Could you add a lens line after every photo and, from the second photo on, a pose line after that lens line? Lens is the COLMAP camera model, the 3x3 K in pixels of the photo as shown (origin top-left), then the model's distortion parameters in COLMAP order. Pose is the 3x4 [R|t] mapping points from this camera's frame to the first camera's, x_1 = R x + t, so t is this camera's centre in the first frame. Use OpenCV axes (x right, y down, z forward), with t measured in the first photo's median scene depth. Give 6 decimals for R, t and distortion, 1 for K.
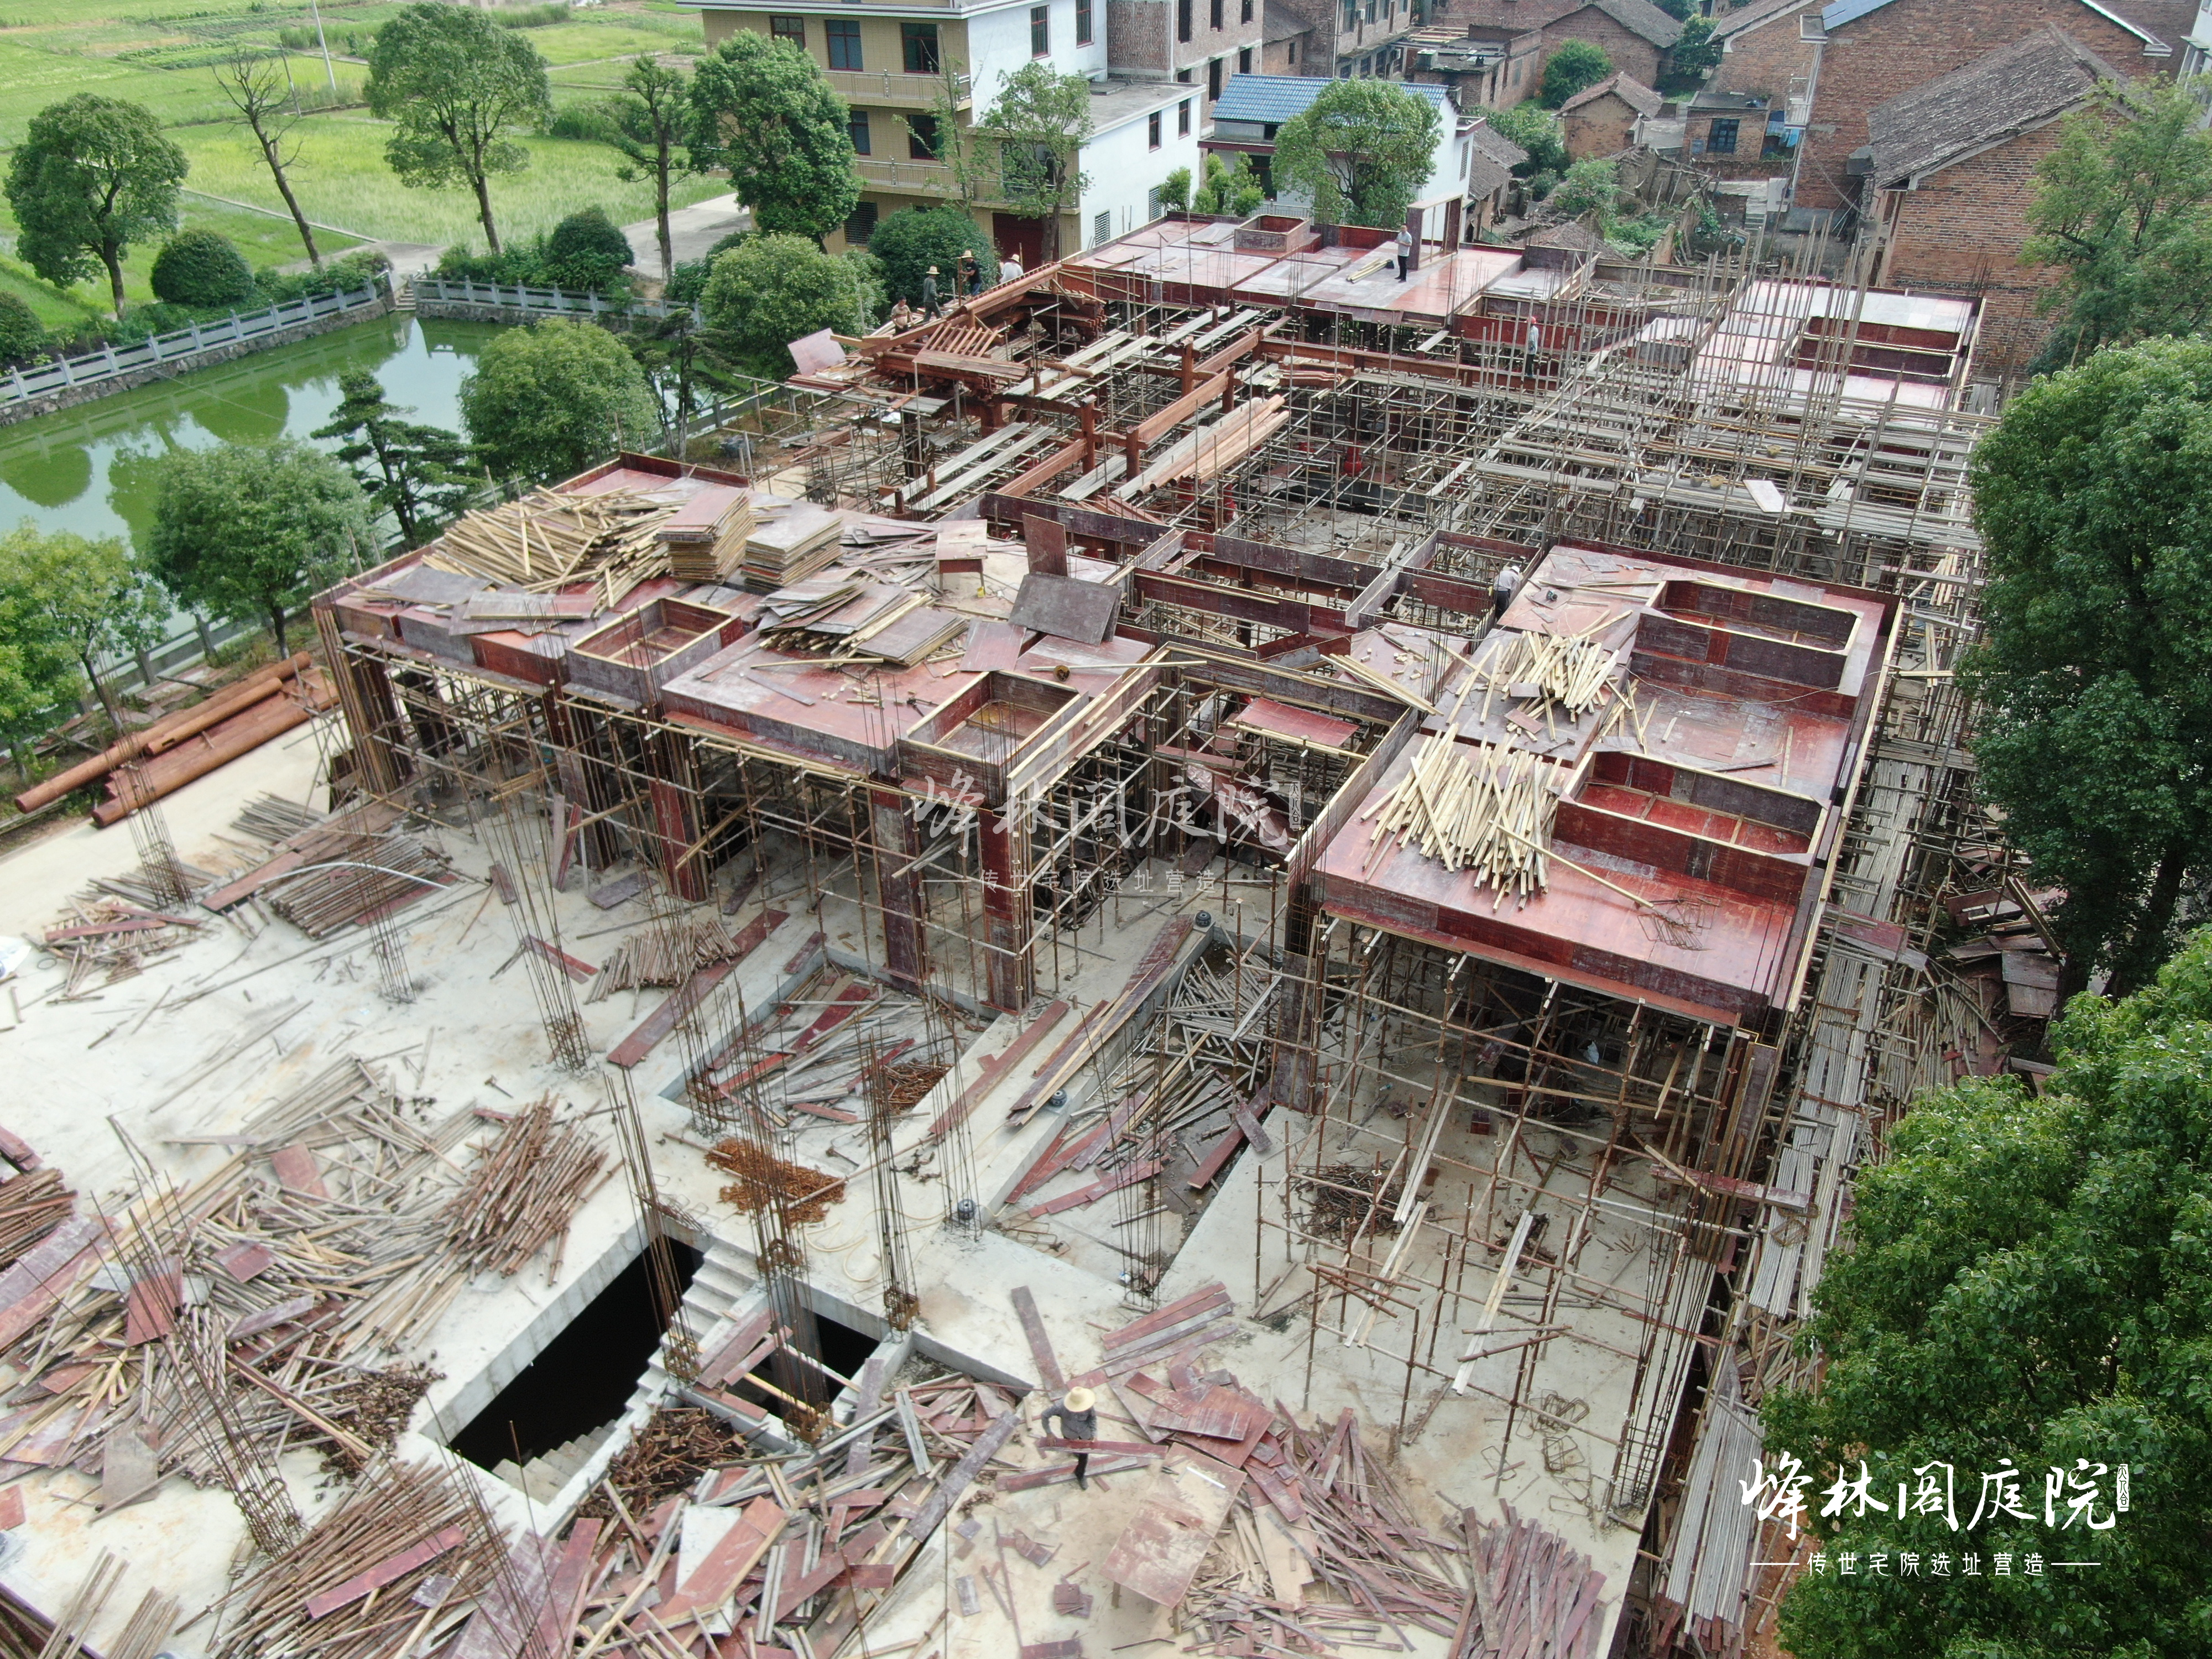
lens RADIAL K [[1591.1, 0, 1105.5], [0, 1591.1, 832.6], [0, 0, 1]] dist [-0.015001, 0.005035]
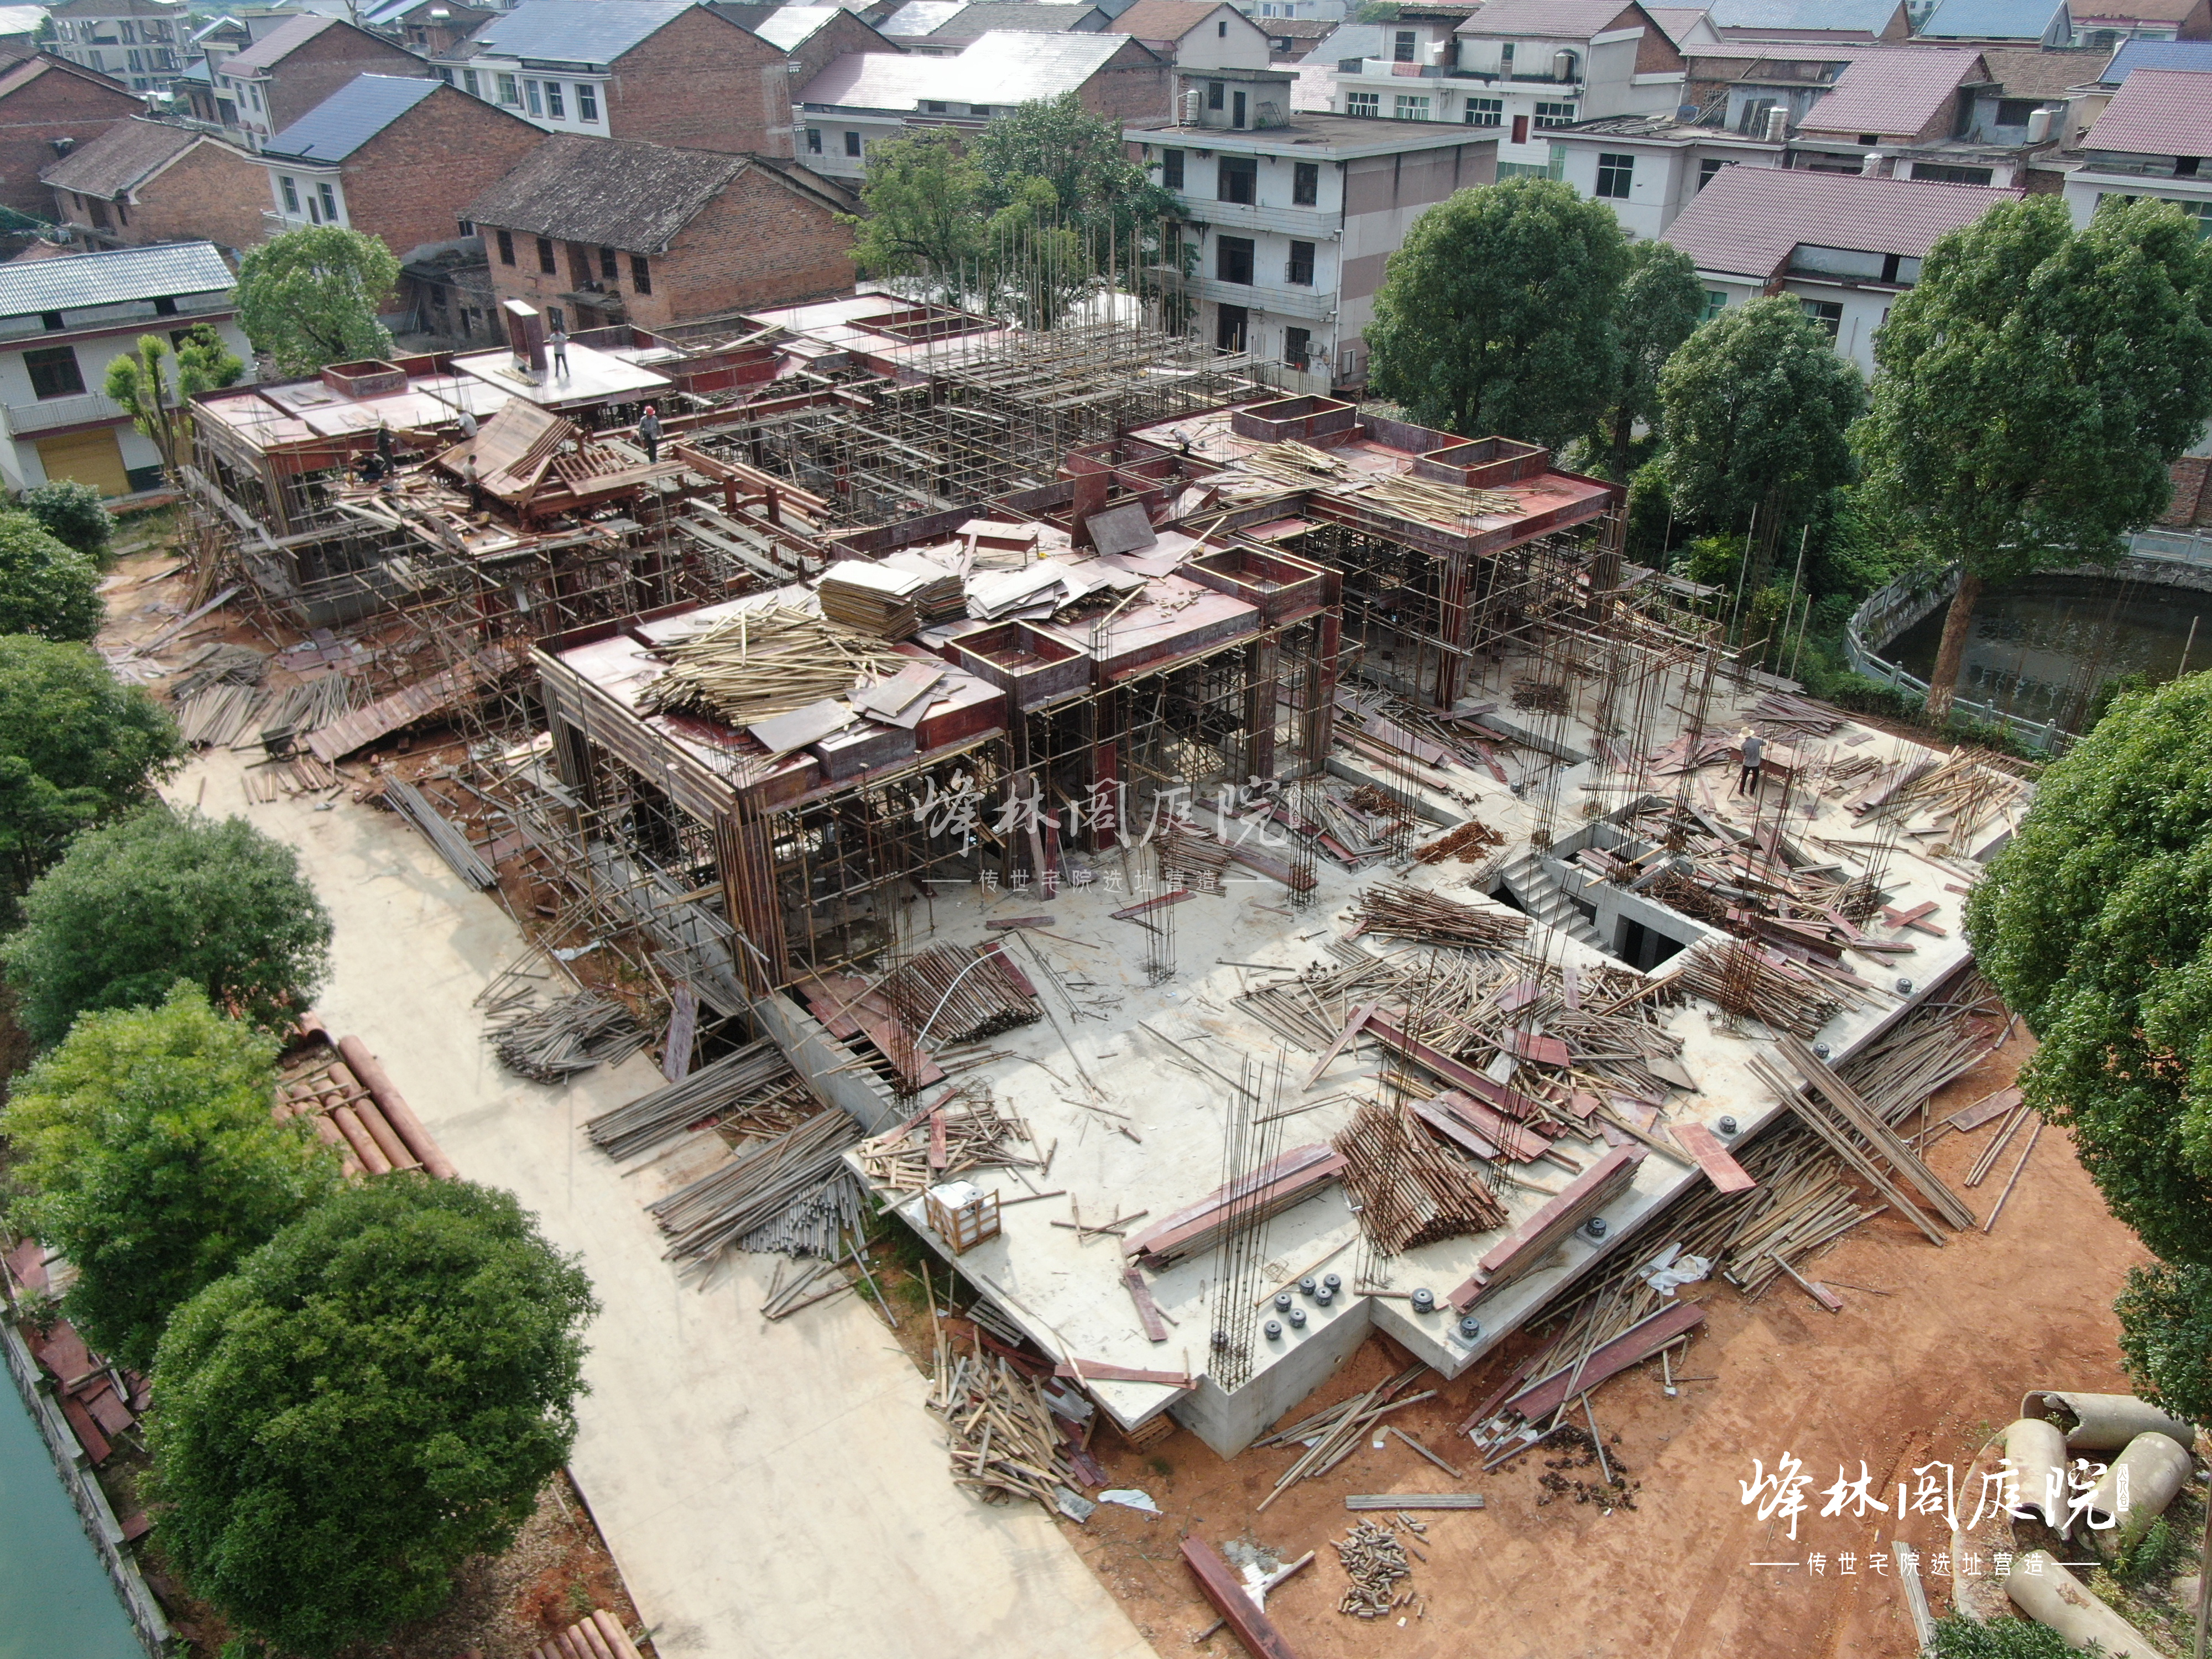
lens RADIAL K [[1591.1, 0, 1116.1], [0, 1591.1, 823.5], [0, 0, 1]] dist [-0.015001, 0.005035]
pose [[0.365695, -0.441423, 0.819398, -1.333971], [0.506592, 0.832947, 0.222631, -0.253803], [-0.780789, 0.333685, 0.528225, 0.393422]]
